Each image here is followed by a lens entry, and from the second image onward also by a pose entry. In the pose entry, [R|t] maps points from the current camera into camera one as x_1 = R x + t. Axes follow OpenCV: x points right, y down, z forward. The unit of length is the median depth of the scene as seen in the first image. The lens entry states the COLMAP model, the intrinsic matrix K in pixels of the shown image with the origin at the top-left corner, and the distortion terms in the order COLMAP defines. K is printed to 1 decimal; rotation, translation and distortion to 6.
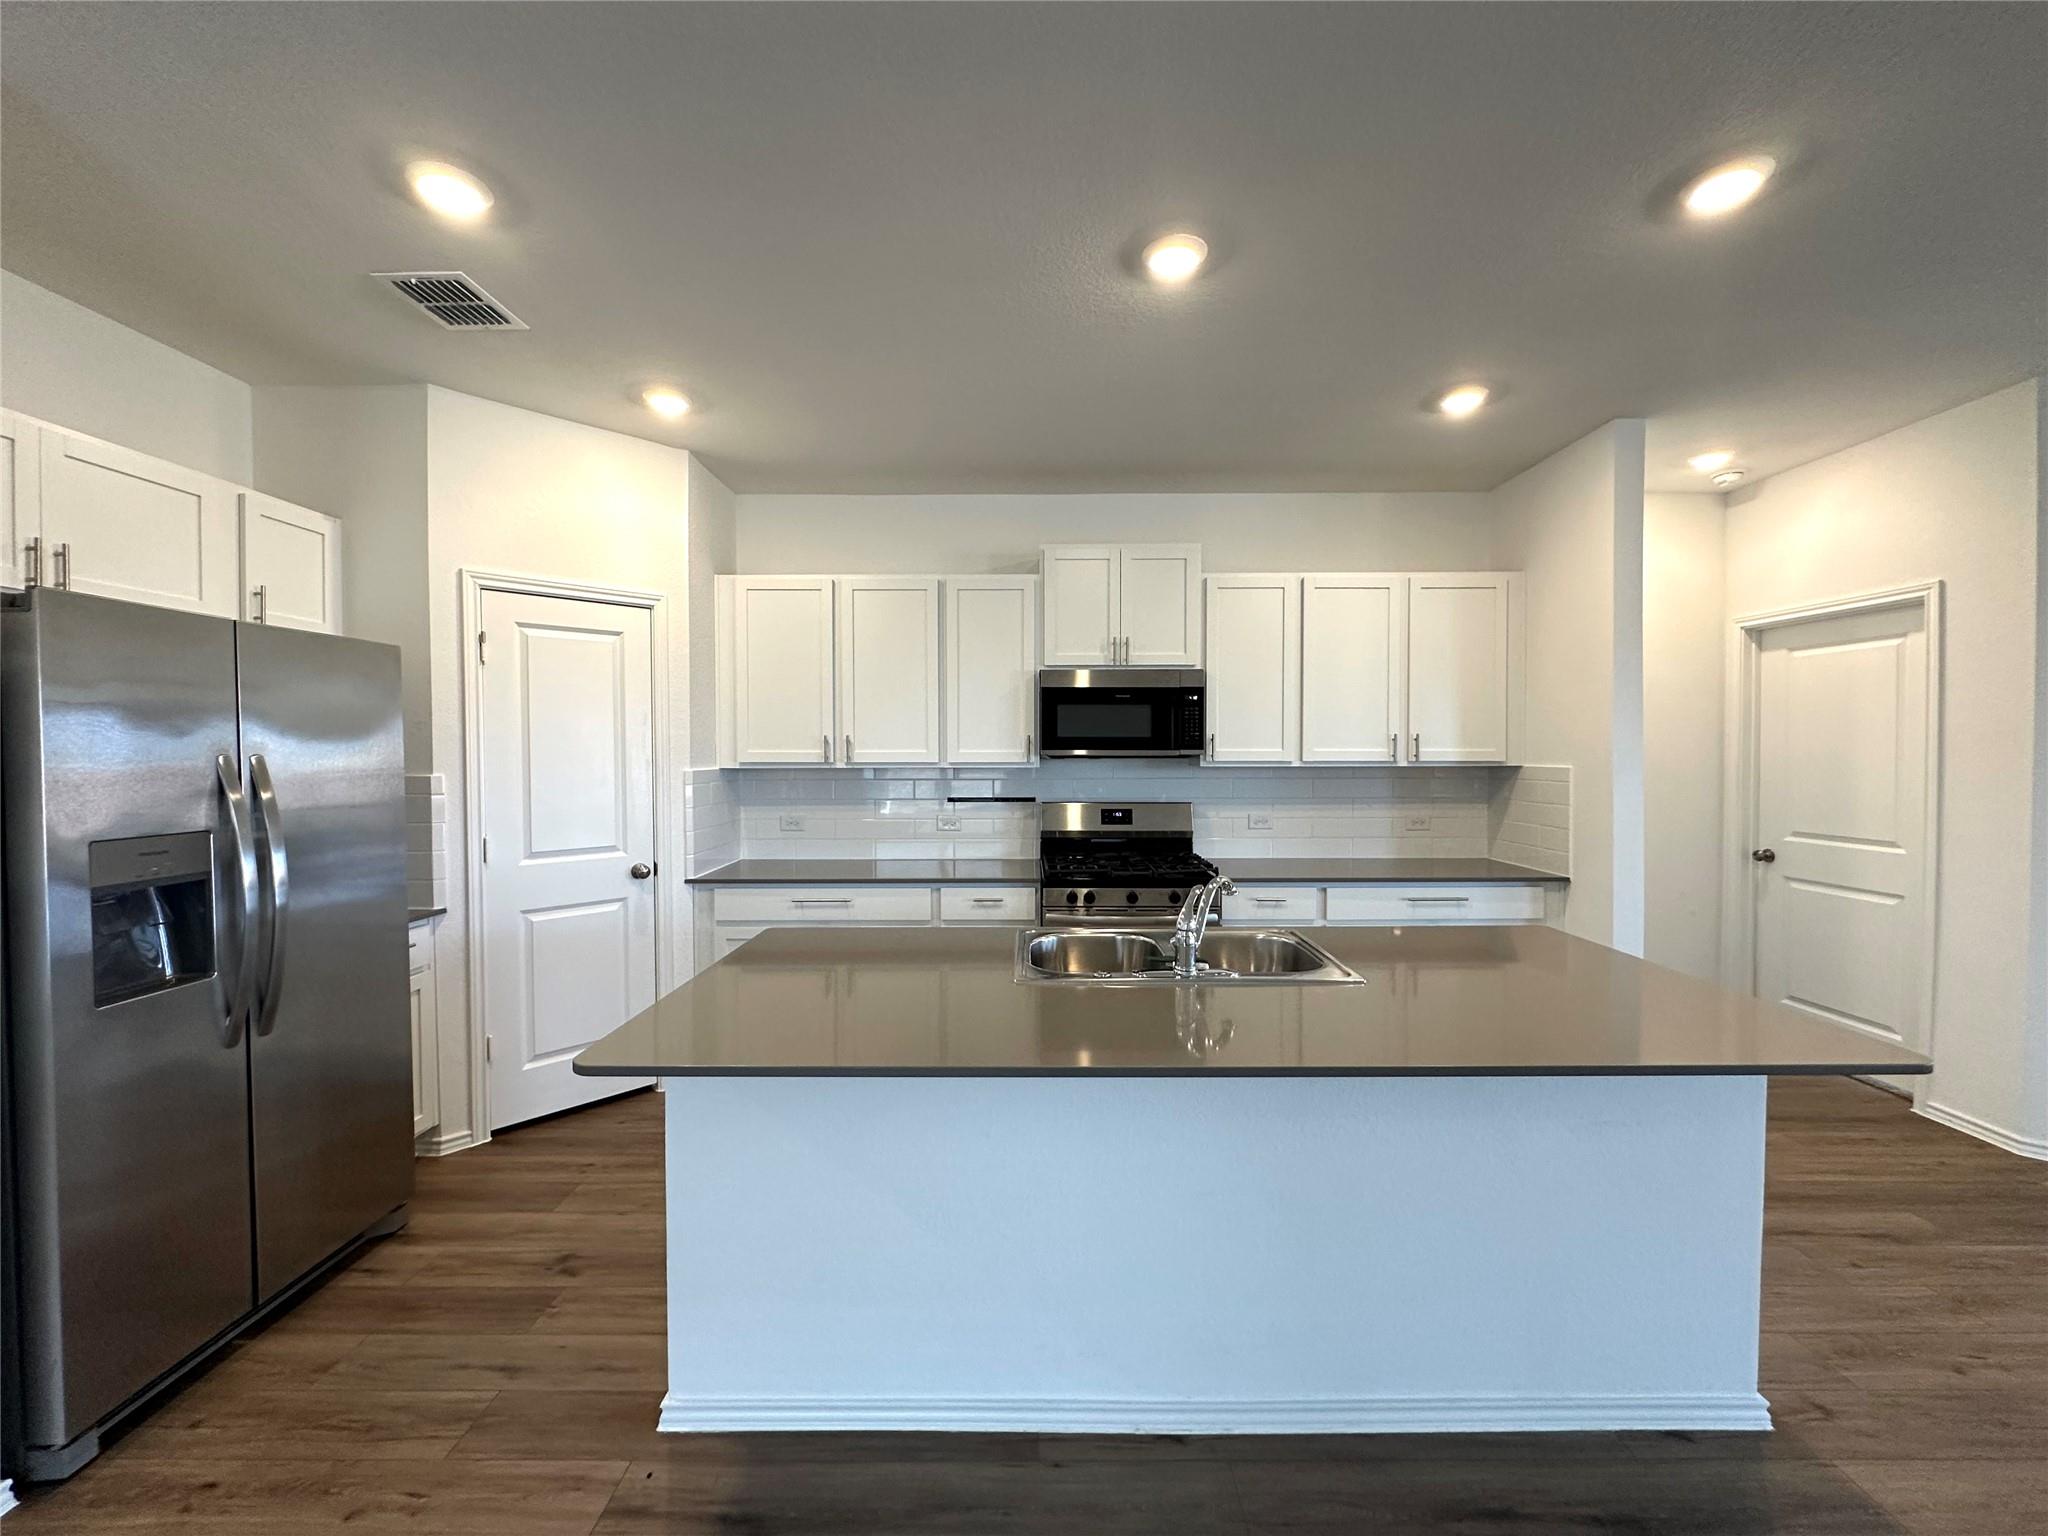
lens RADIAL K [[819.3, 0, 1028.4], [0, 819.3, 765.3], [0, 0, 1]] dist [-0.001128, -0.000212]
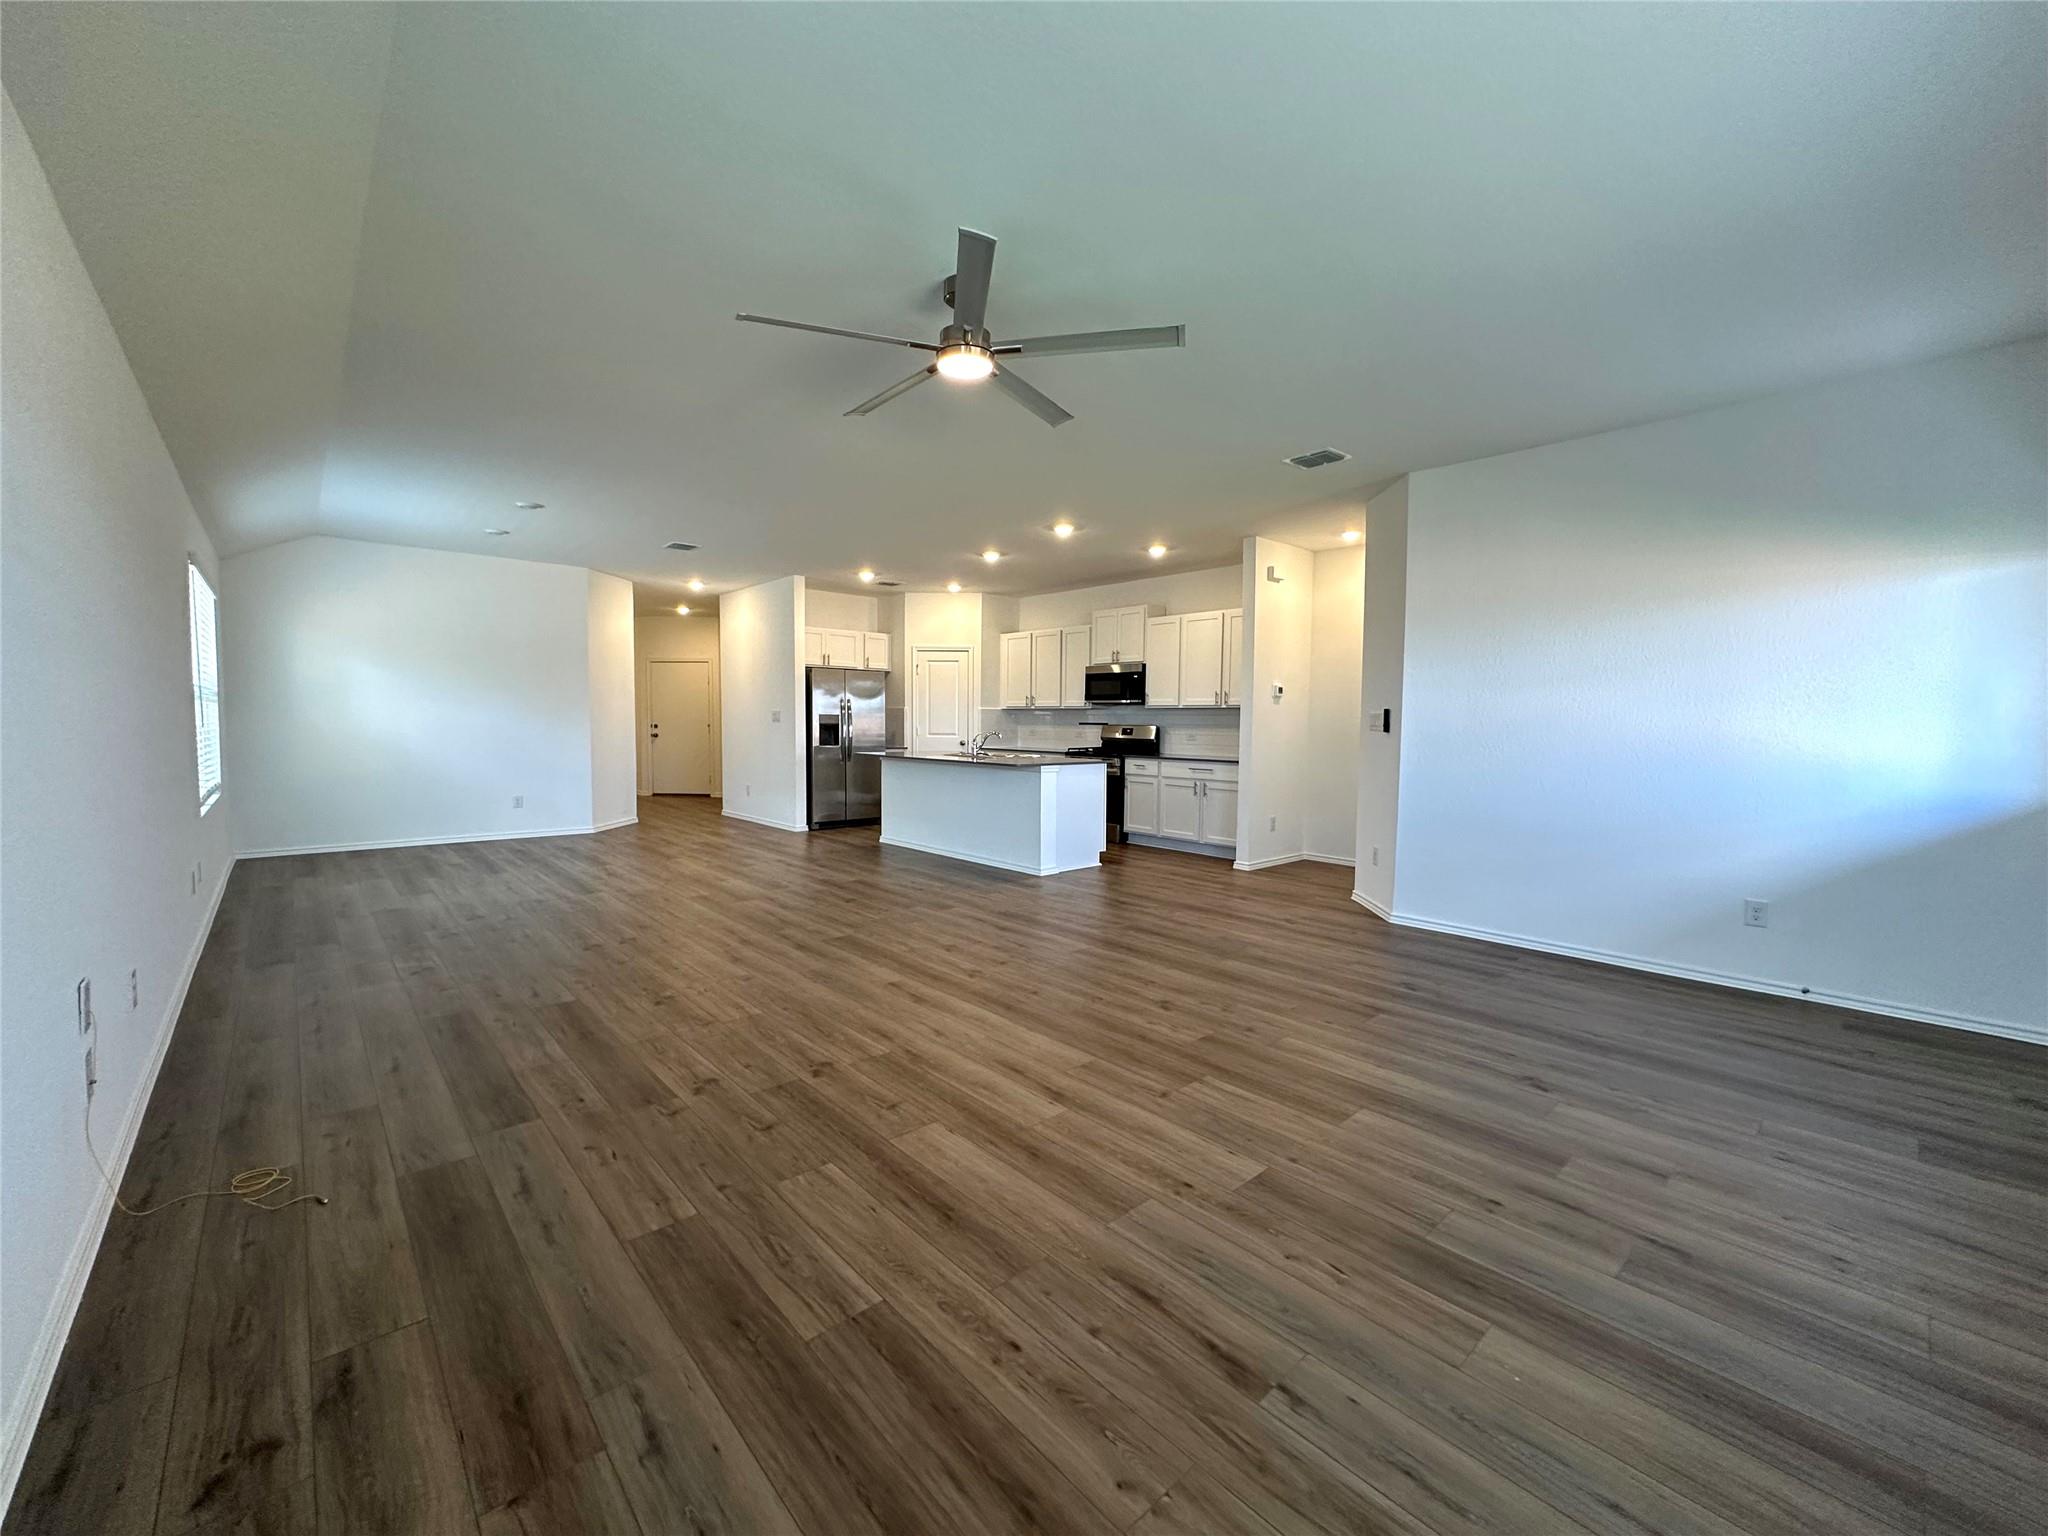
lens RADIAL K [[819.3, 0, 1028.4], [0, 819.3, 765.3], [0, 0, 1]] dist [-0.001128, -0.000212]
pose [[0.672339, 0.050052, -0.738550, 1.643271], [-0.026505, 0.998699, 0.043554, 0.068017], [0.739769, -0.009707, 0.672791, -0.701007]]
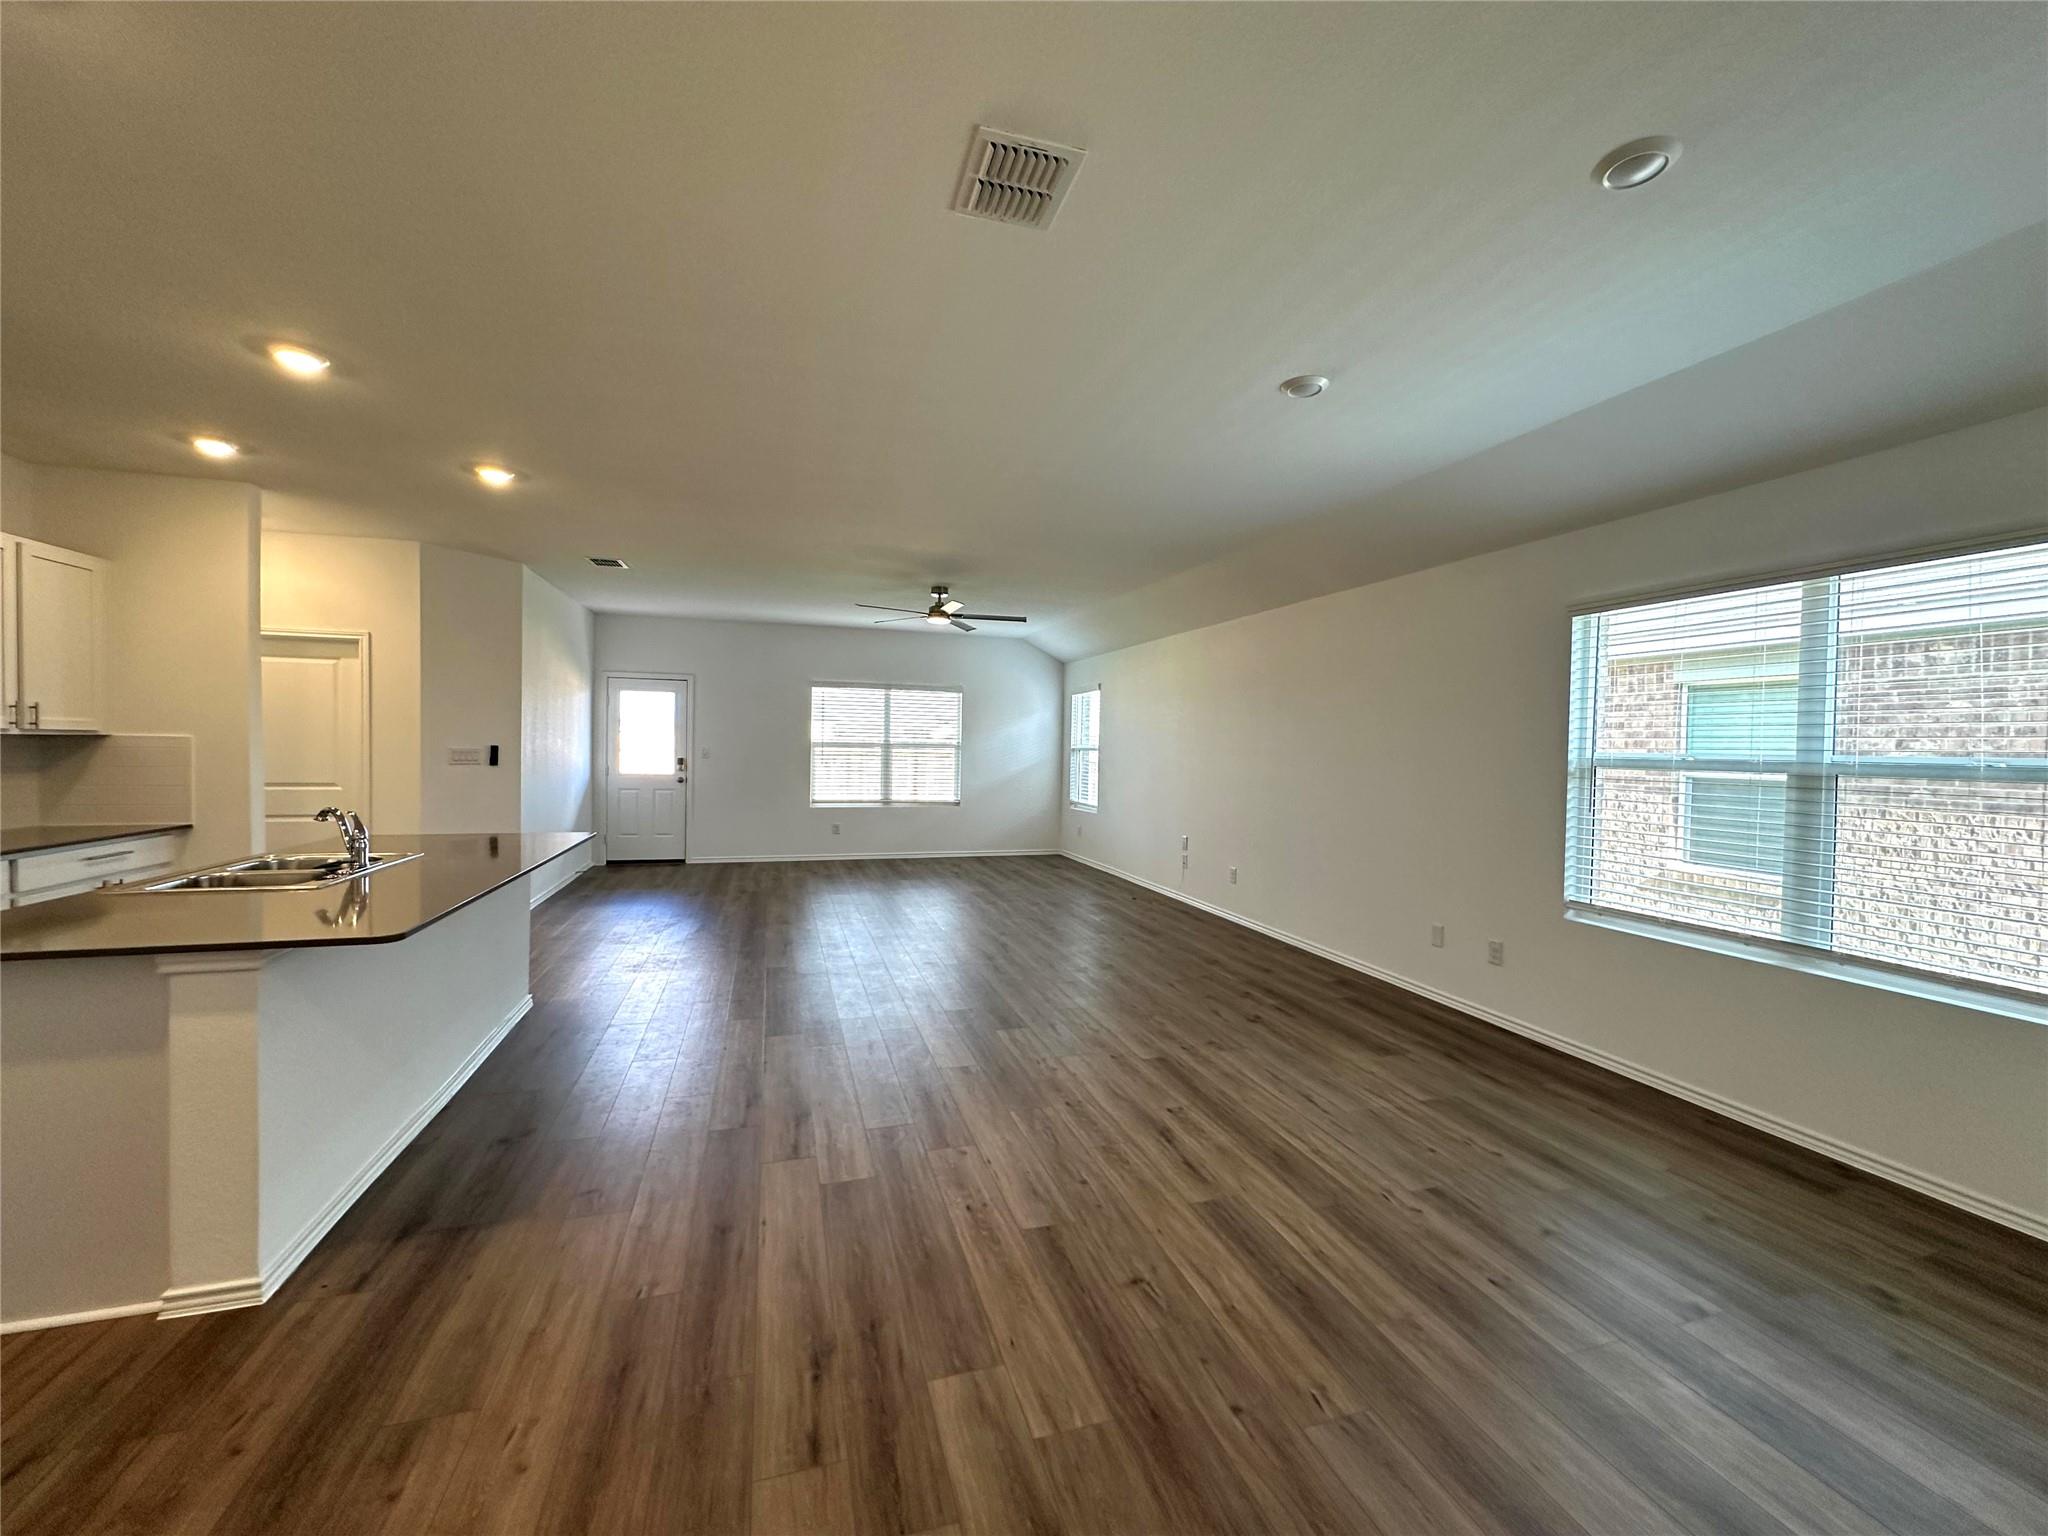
lens RADIAL K [[816.5, 0, 1028.9], [0, 816.5, 766.6], [0, 0, 1]] dist [-0.001263, -0.000020]
pose [[-0.300271, -0.027501, 0.953457, -0.844597], [0.001414, 0.999570, 0.029277, 0.013166], [-0.953853, 0.010139, -0.300103, 0.142490]]
